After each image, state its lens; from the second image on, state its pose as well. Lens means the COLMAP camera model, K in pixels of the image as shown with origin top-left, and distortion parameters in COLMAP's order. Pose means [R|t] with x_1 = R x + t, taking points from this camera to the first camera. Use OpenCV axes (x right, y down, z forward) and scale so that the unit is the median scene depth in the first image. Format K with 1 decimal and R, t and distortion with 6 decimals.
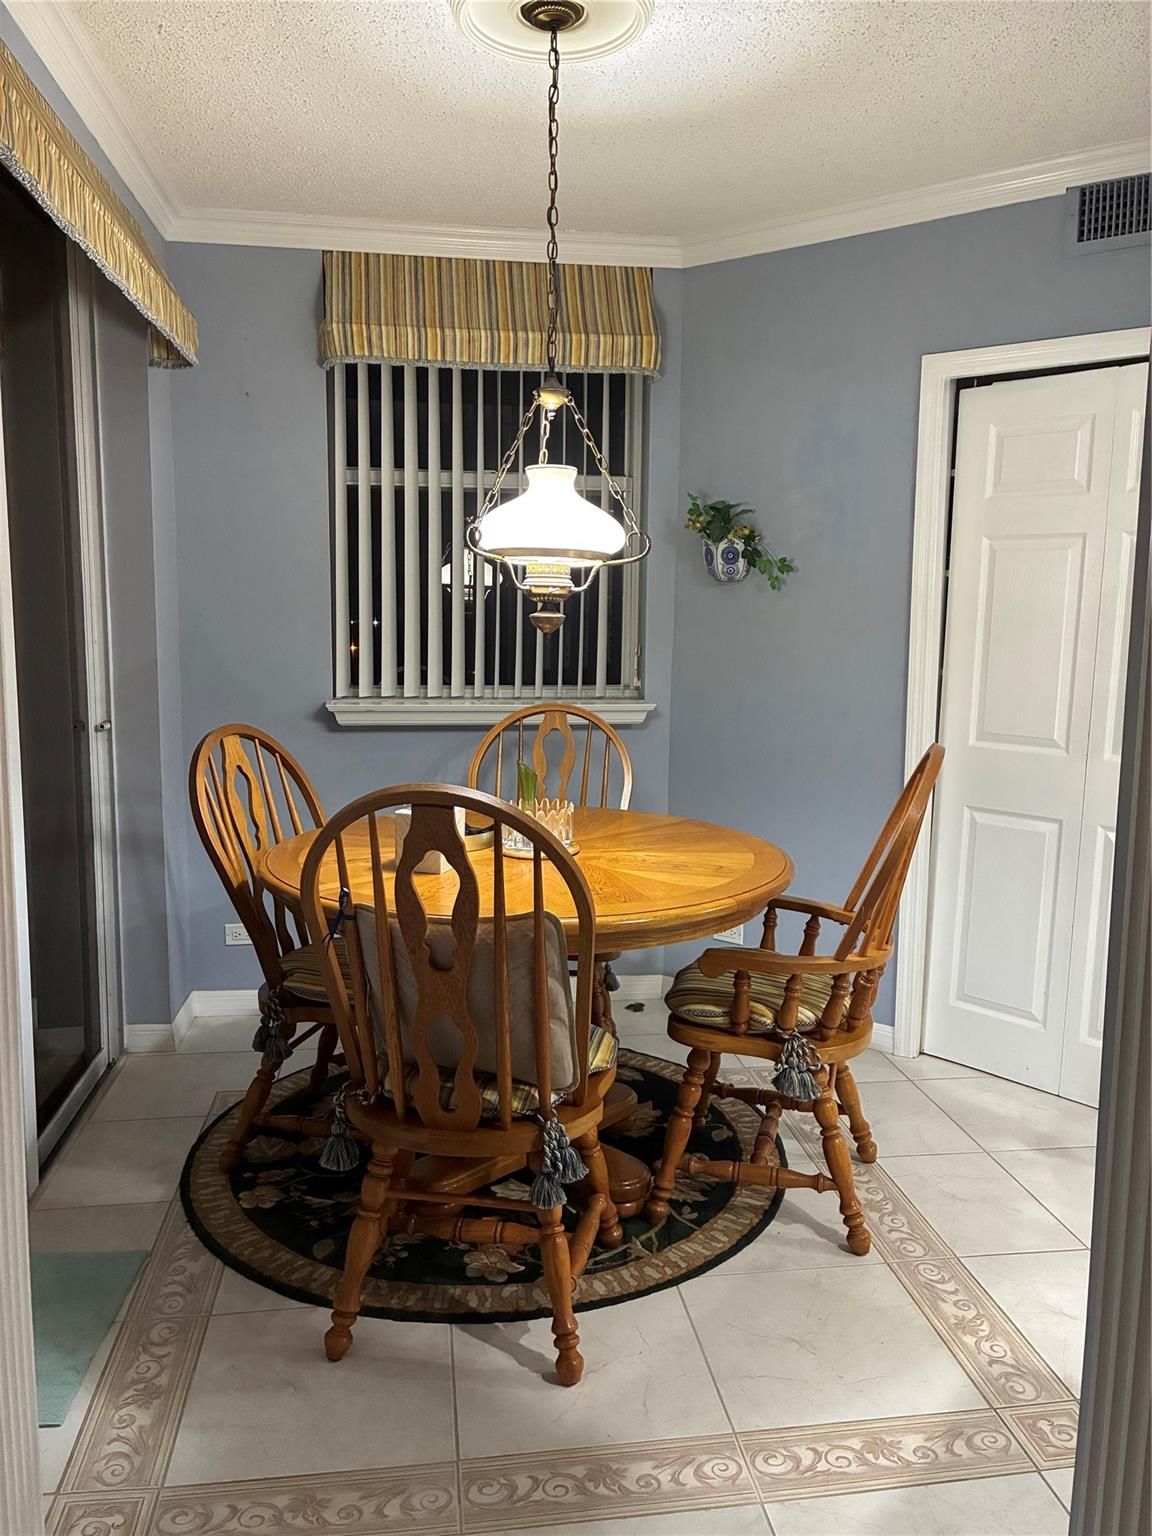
lens RADIAL K [[1166.8, 0, 577.5], [0, 1166.8, 773.1], [0, 0, 1]] dist [0.068811, -0.096892]
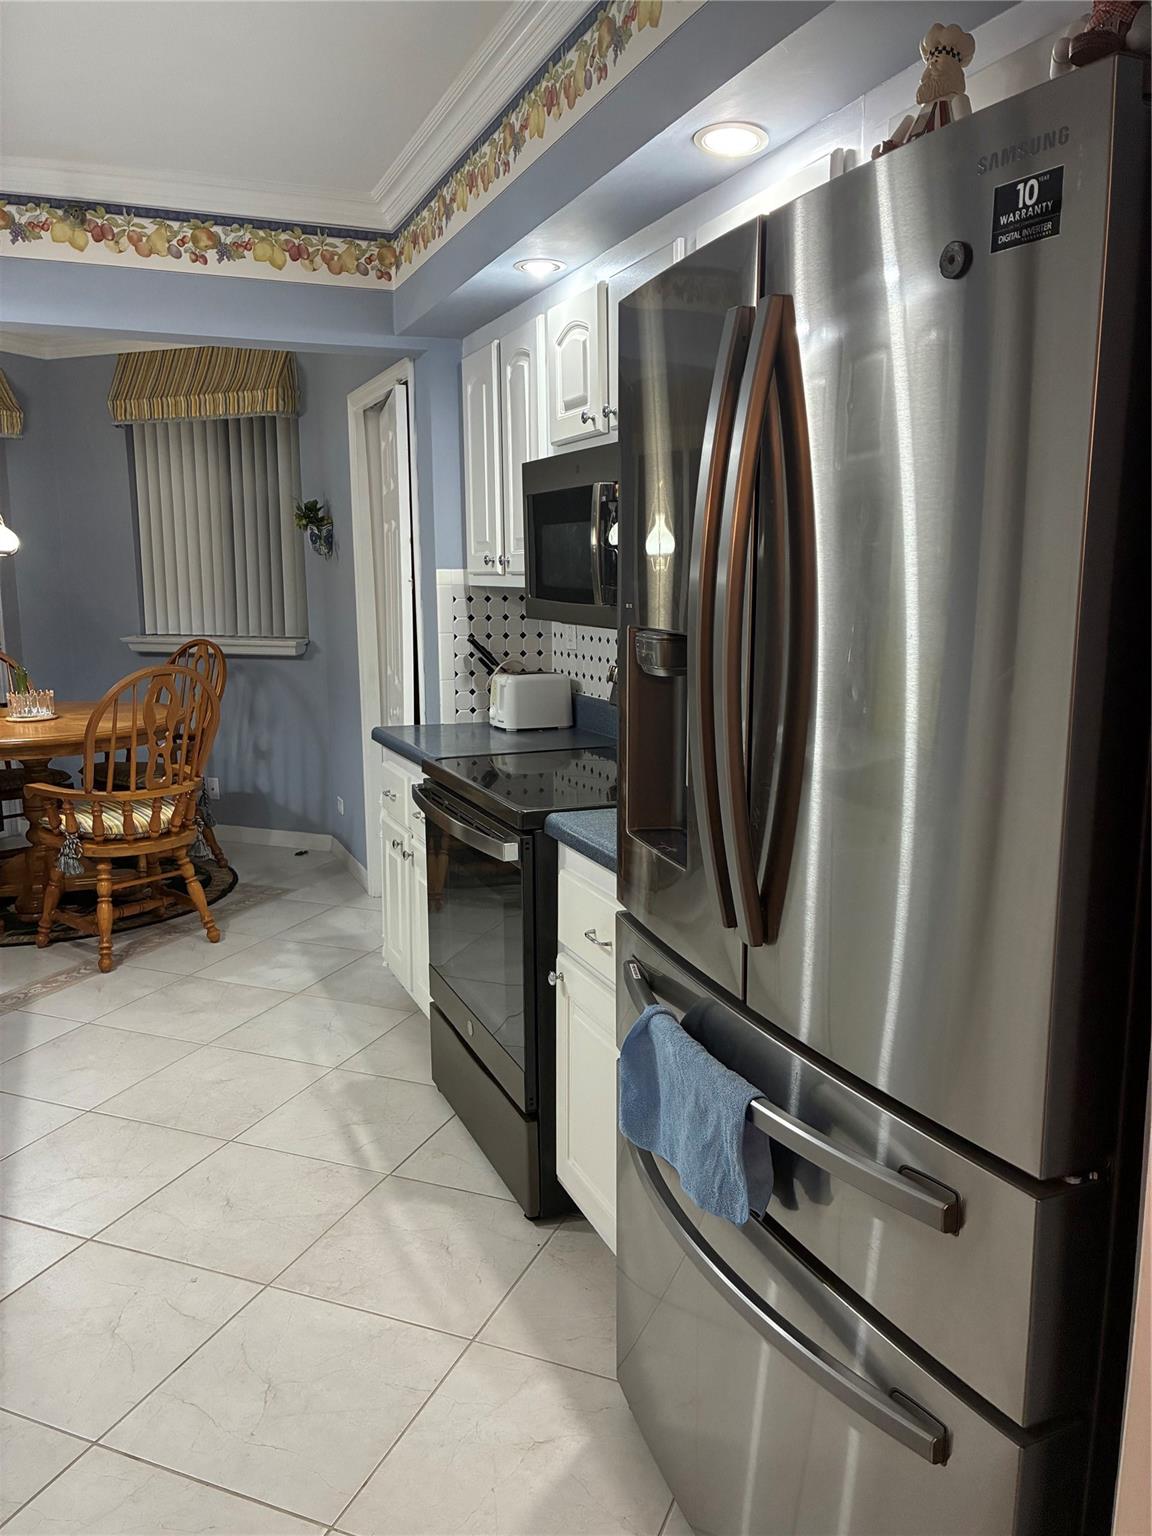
lens RADIAL K [[1166.8, 0, 577.5], [0, 1166.8, 773.1], [0, 0, 1]] dist [0.068811, -0.096892]
pose [[0.861649, 0.074886, -0.501950, 1.182622], [-0.062291, 0.997181, 0.041840, 0.019986], [0.503668, -0.004785, 0.863884, -0.079988]]
